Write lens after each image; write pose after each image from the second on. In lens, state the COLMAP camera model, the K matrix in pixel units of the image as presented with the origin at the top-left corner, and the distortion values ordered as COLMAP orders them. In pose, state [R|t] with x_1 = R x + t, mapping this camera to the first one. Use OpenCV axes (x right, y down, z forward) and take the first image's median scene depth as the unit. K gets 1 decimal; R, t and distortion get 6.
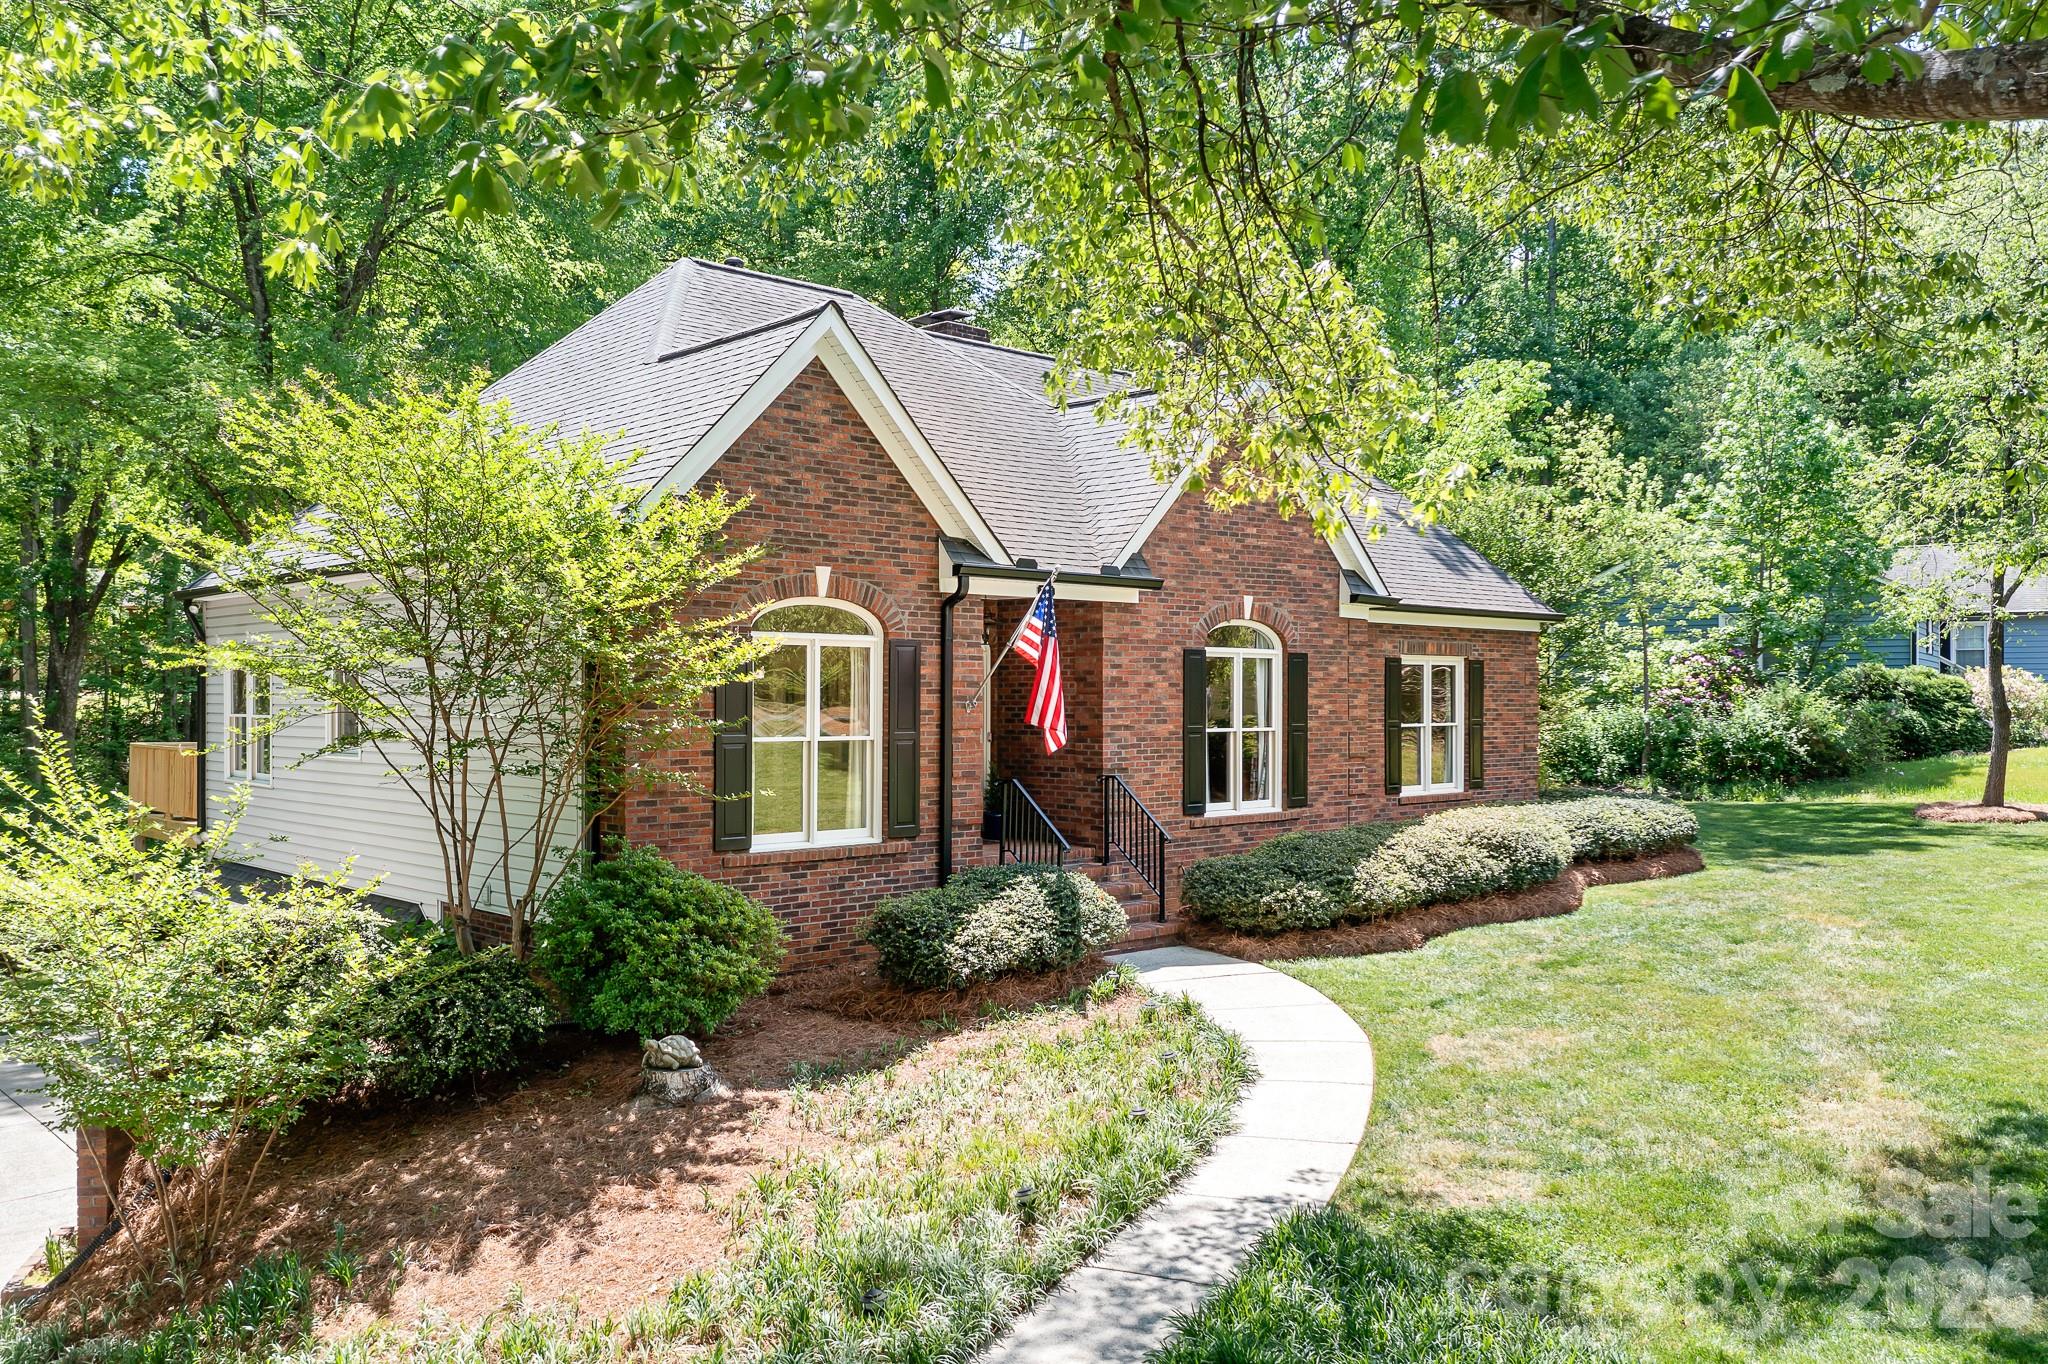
lens RADIAL K [[1614.2, 0, 1024.0], [0, 1614.2, 682.0], [0, 0, 1]] dist [-0.024891, 0.037675]
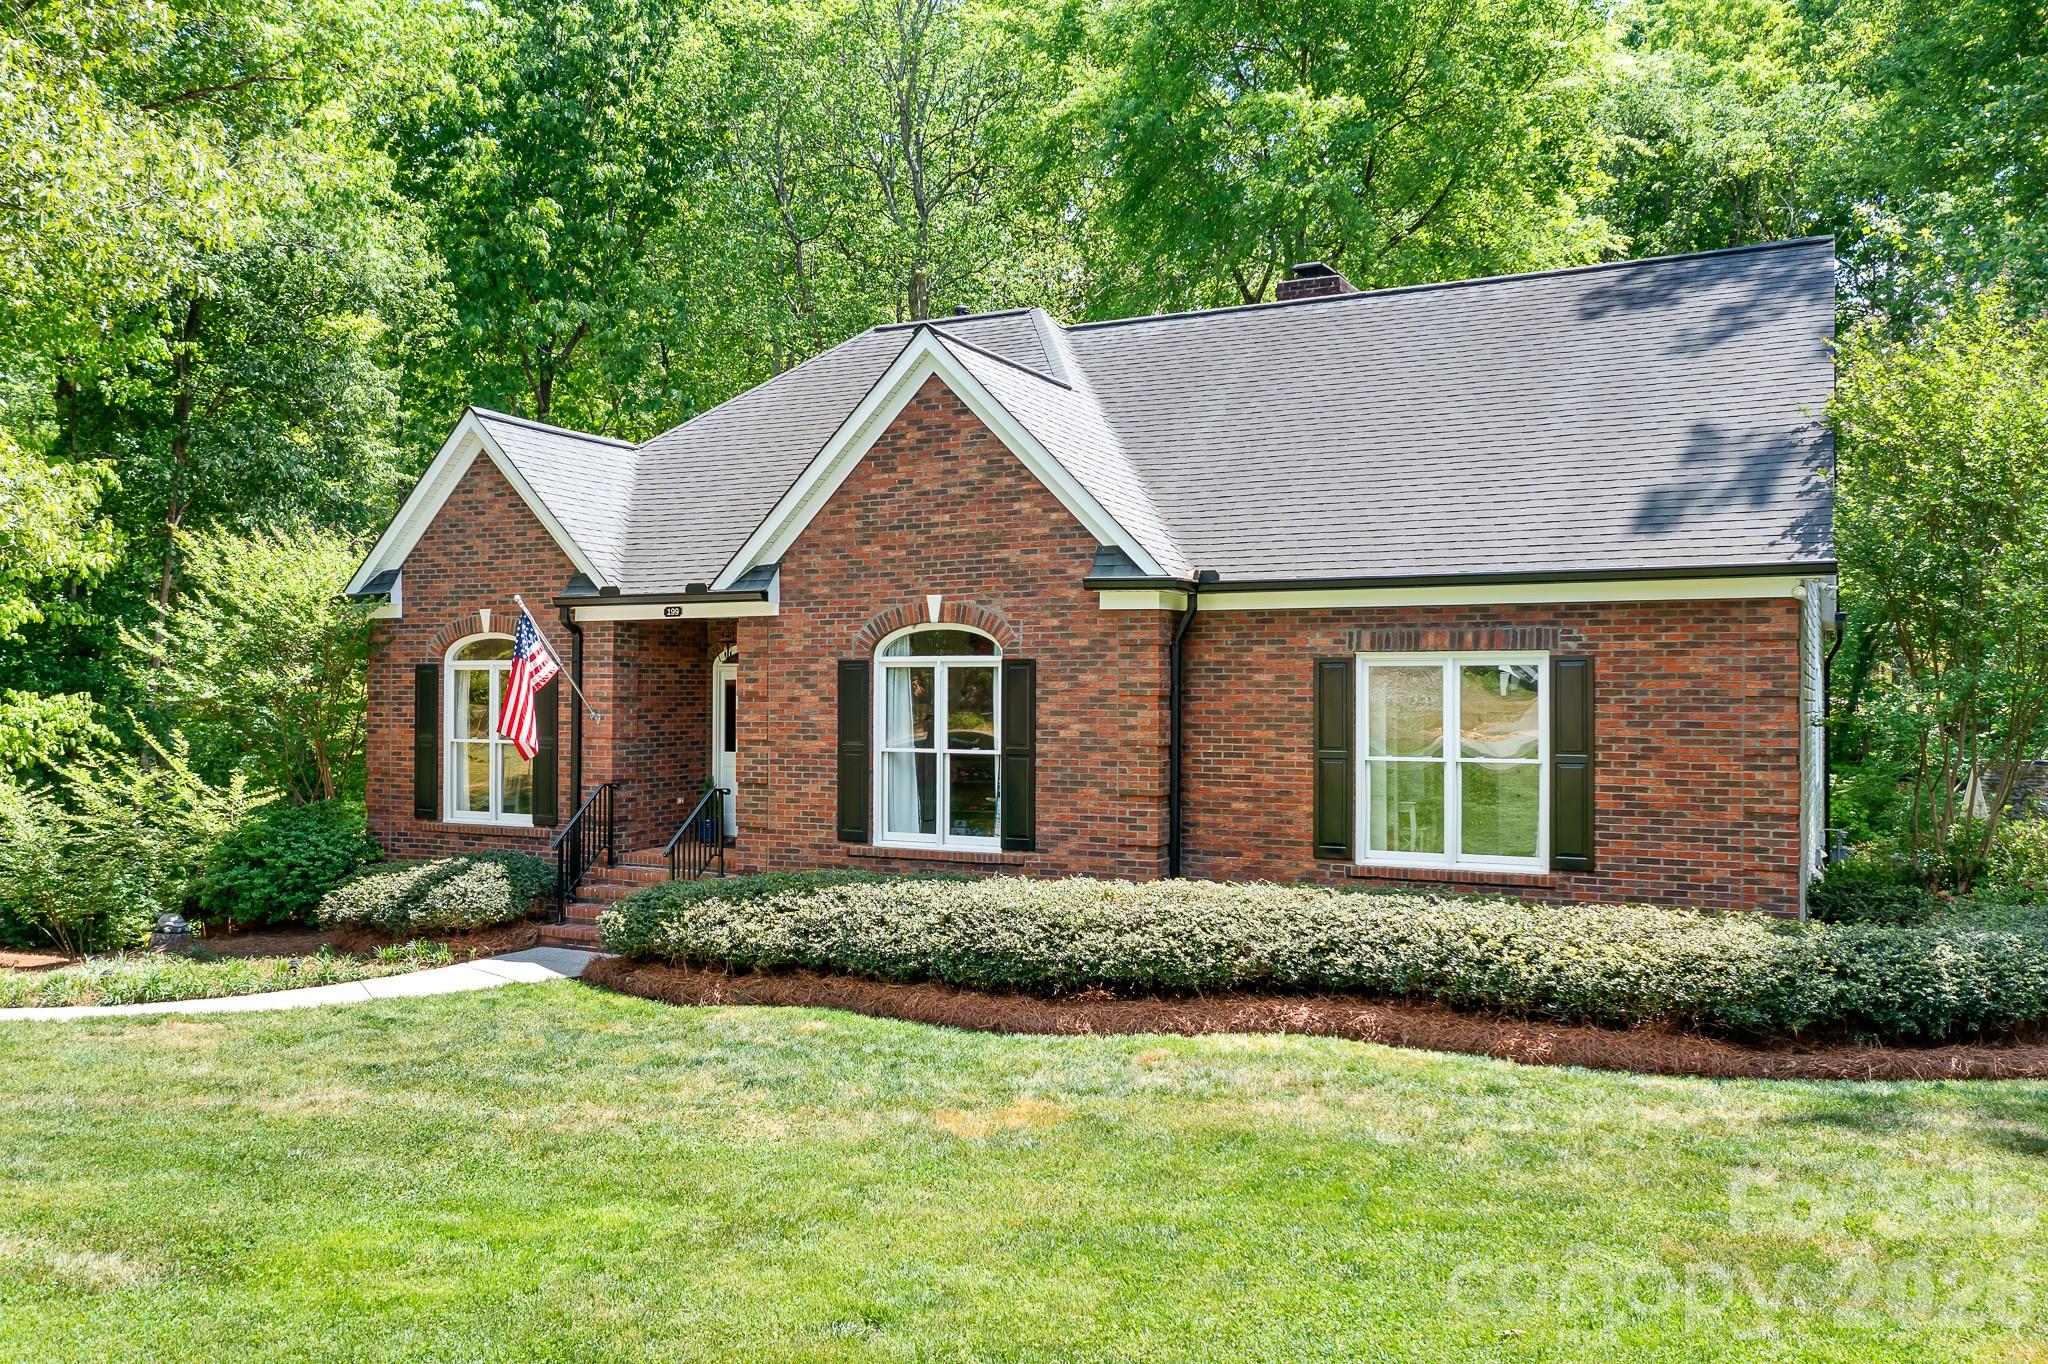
lens RADIAL K [[1614.2, 0, 1024.0], [0, 1614.2, 682.0], [0, 0, 1]] dist [-0.024891, 0.037675]
pose [[0.326975, -0.010682, -0.944972, 1.068222], [0.004248, 0.999943, -0.009833, 0.001598], [0.945023, -0.000799, 0.327002, 0.846493]]
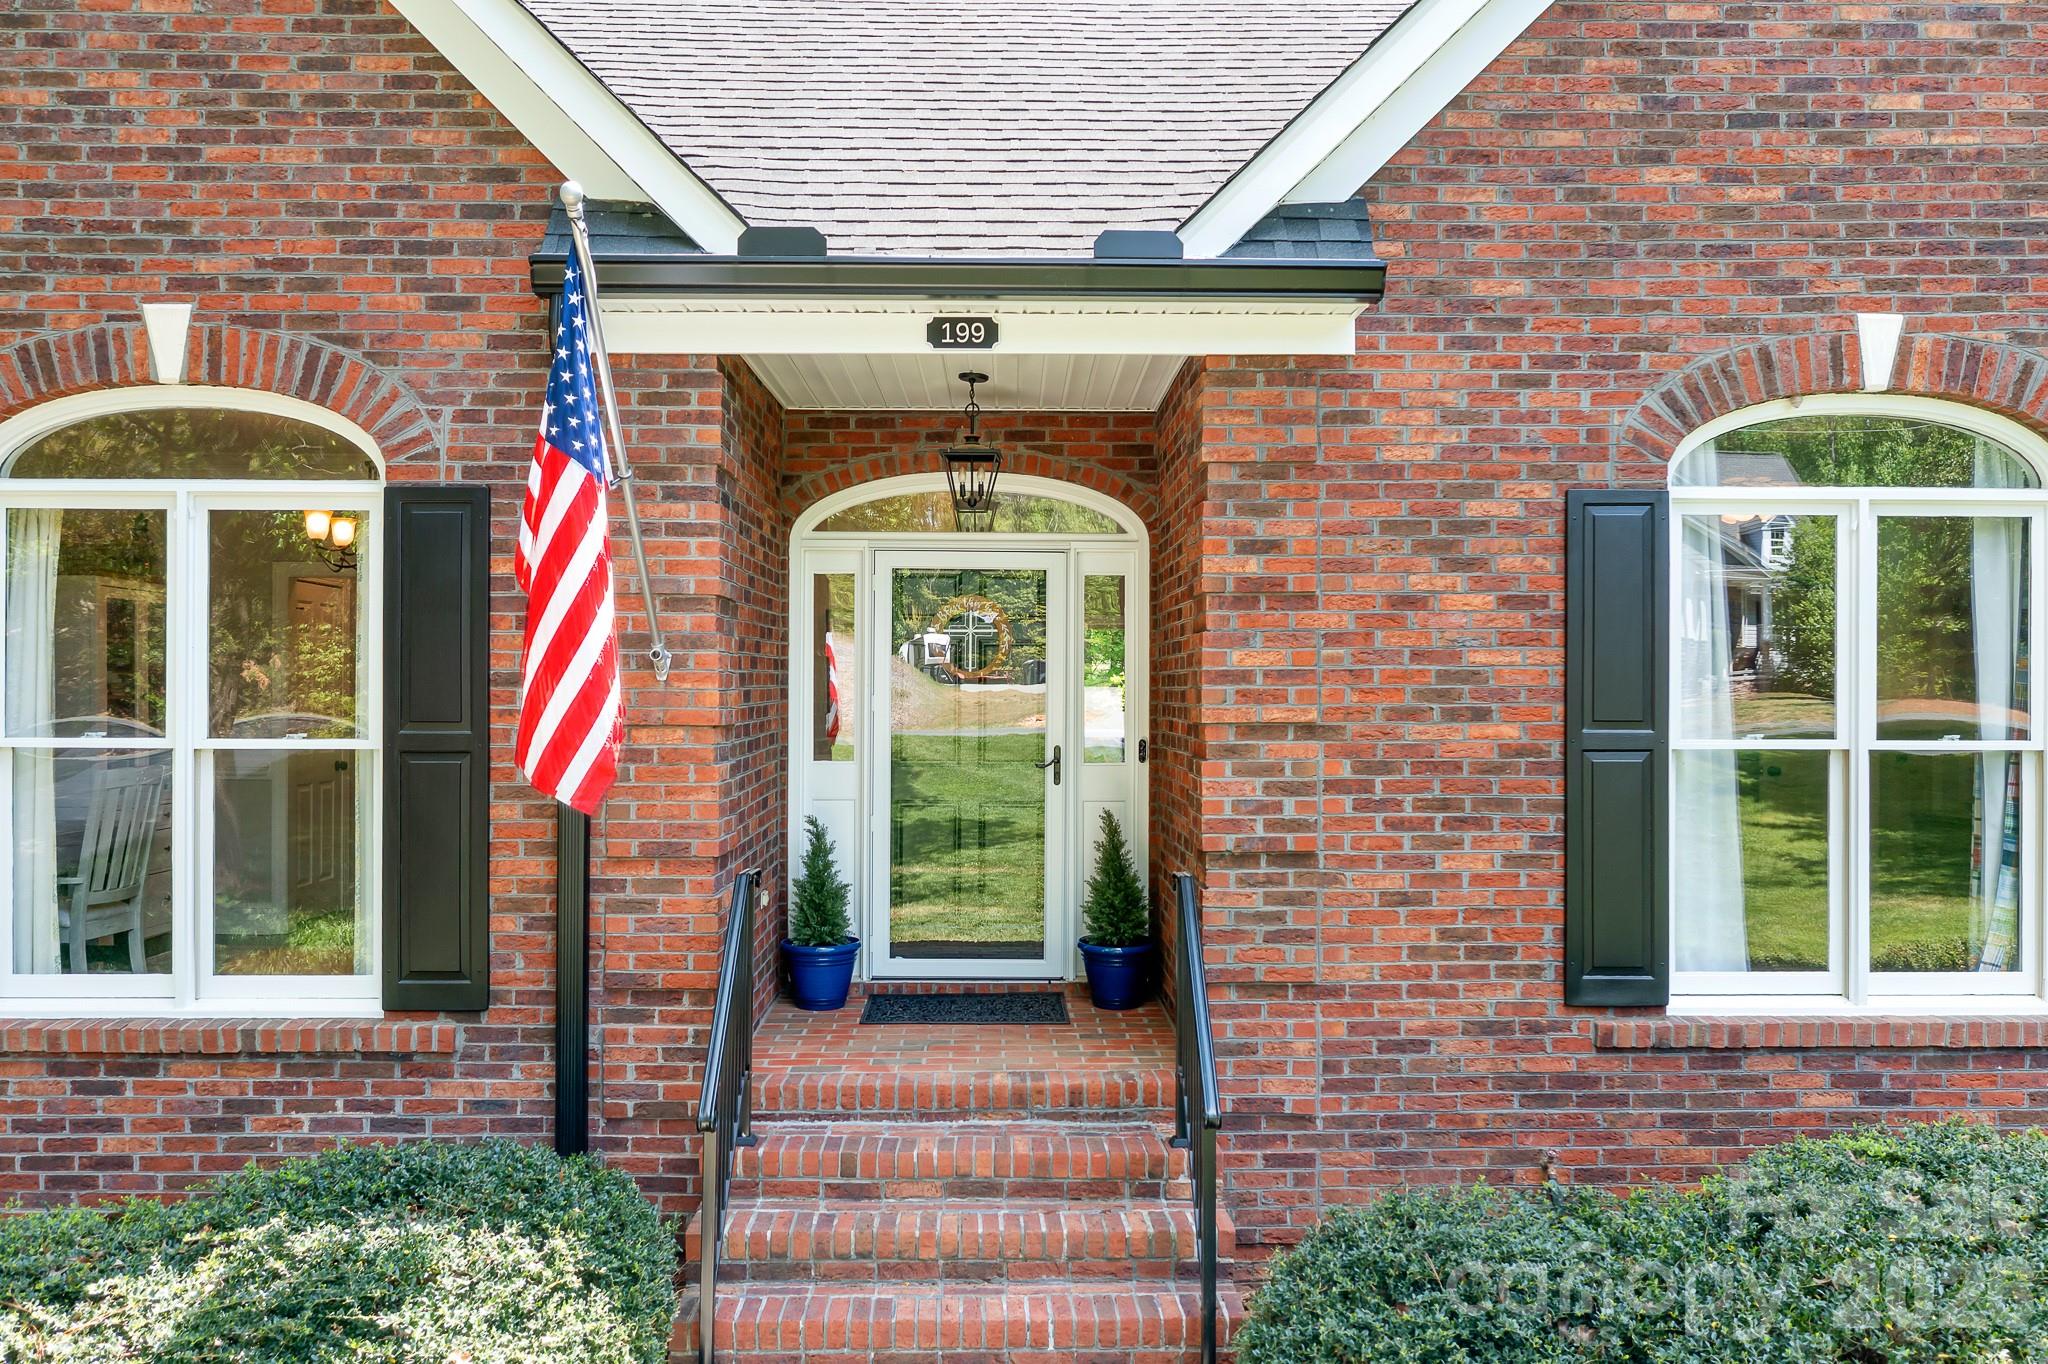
lens RADIAL K [[1621.8, 0, 1023.3], [0, 1621.8, 695.5], [0, 0, 1]] dist [-0.009896, 0.000678]
pose [[0.736943, -0.002637, -0.675950, 0.251786], [0.005161, 0.999985, 0.001727, 0.020503], [0.675935, -0.004761, 0.736945, 0.730609]]
